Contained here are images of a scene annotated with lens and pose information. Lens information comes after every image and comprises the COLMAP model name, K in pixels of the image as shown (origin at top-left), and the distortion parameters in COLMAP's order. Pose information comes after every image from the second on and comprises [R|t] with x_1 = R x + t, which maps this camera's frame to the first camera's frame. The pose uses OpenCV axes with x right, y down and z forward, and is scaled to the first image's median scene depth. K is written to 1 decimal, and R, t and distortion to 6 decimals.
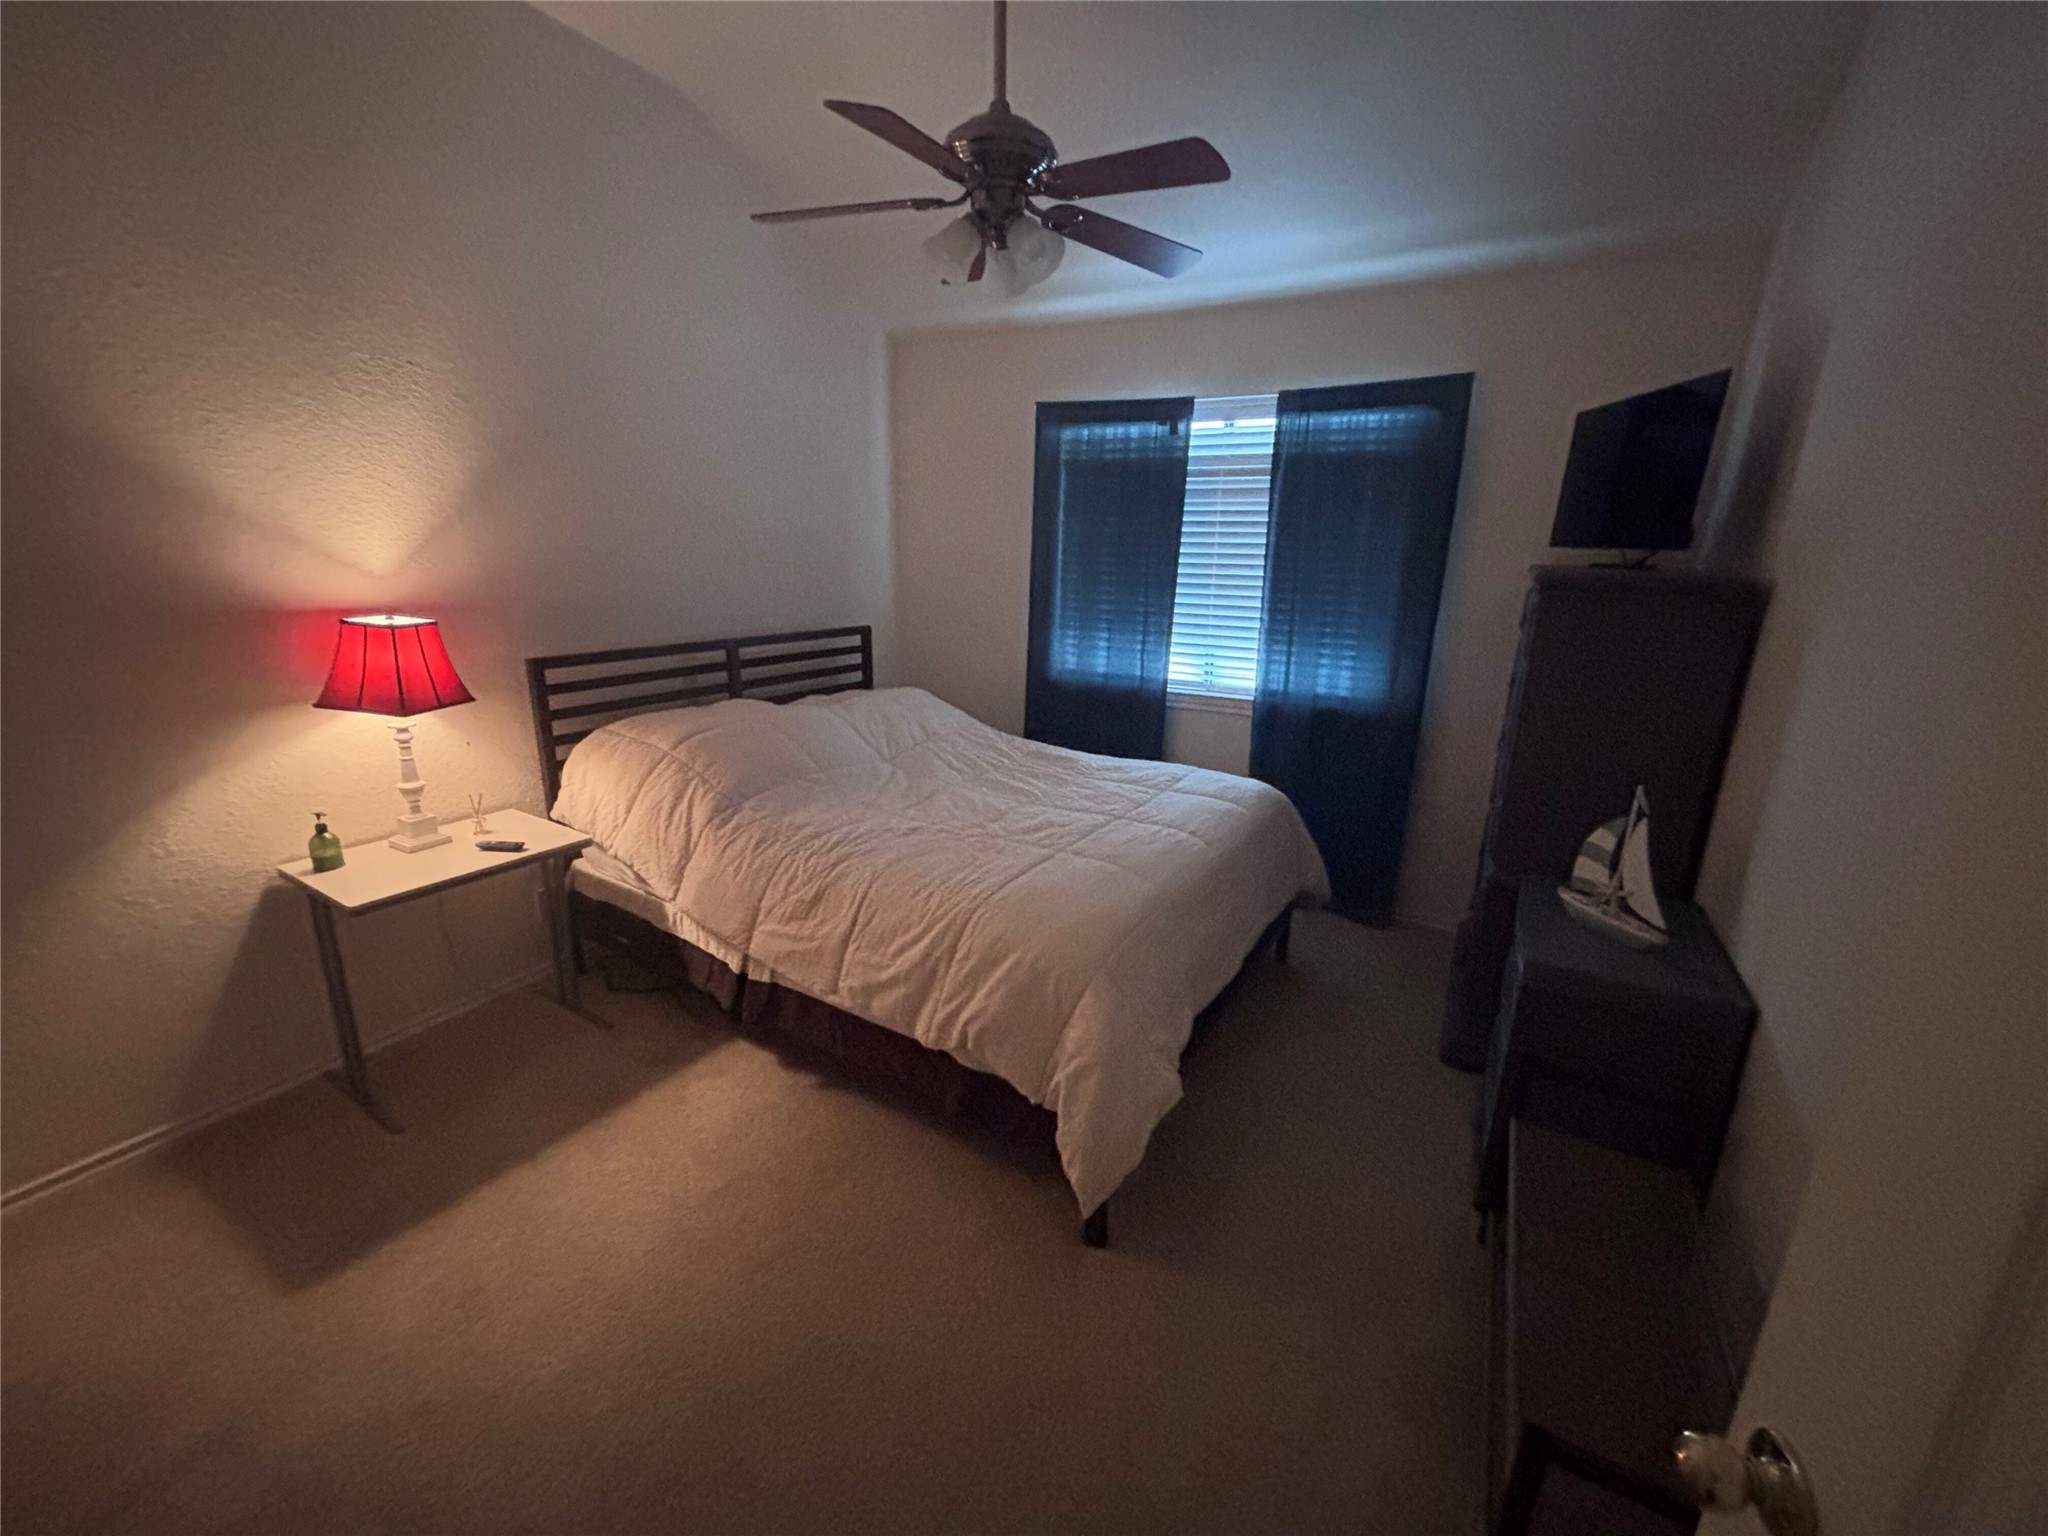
lens RADIAL K [[824.7, 0, 1028.4], [0, 824.7, 777.9], [0, 0, 1]] dist [0.001404, -0.011932]
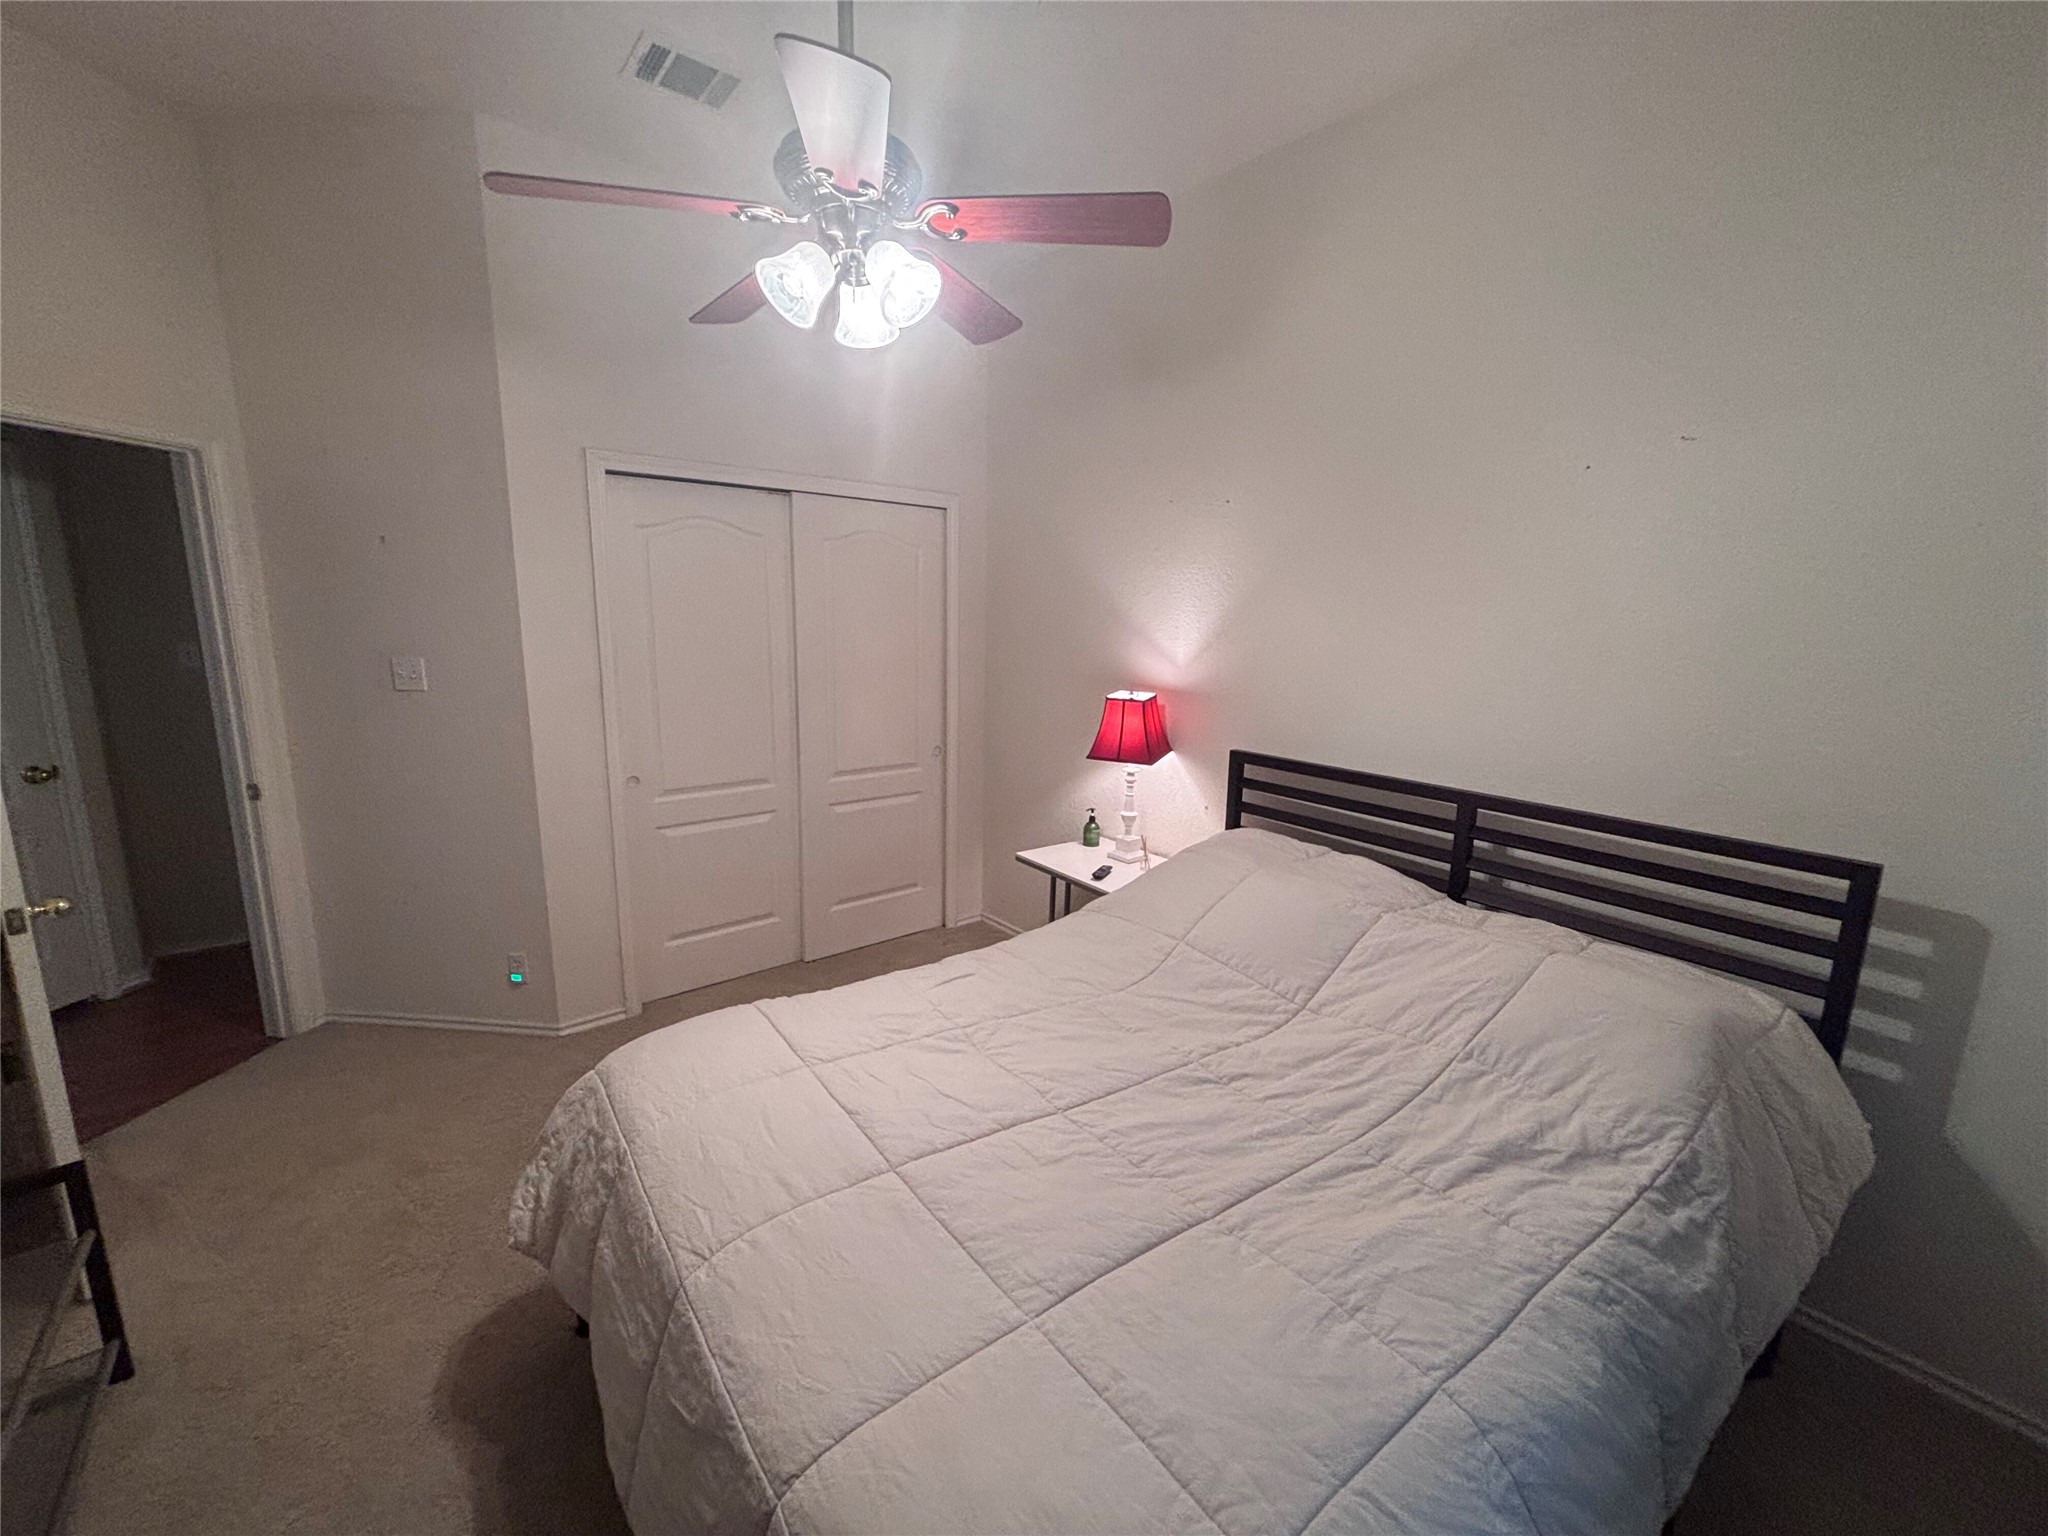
lens RADIAL K [[824.7, 0, 1028.4], [0, 824.7, 777.9], [0, 0, 1]] dist [0.001404, -0.011932]
pose [[-0.336987, 0.155408, -0.928595, 0.501876], [-0.289448, 0.921418, 0.259247, -0.309904], [0.895913, 0.356143, -0.265524, 1.040191]]
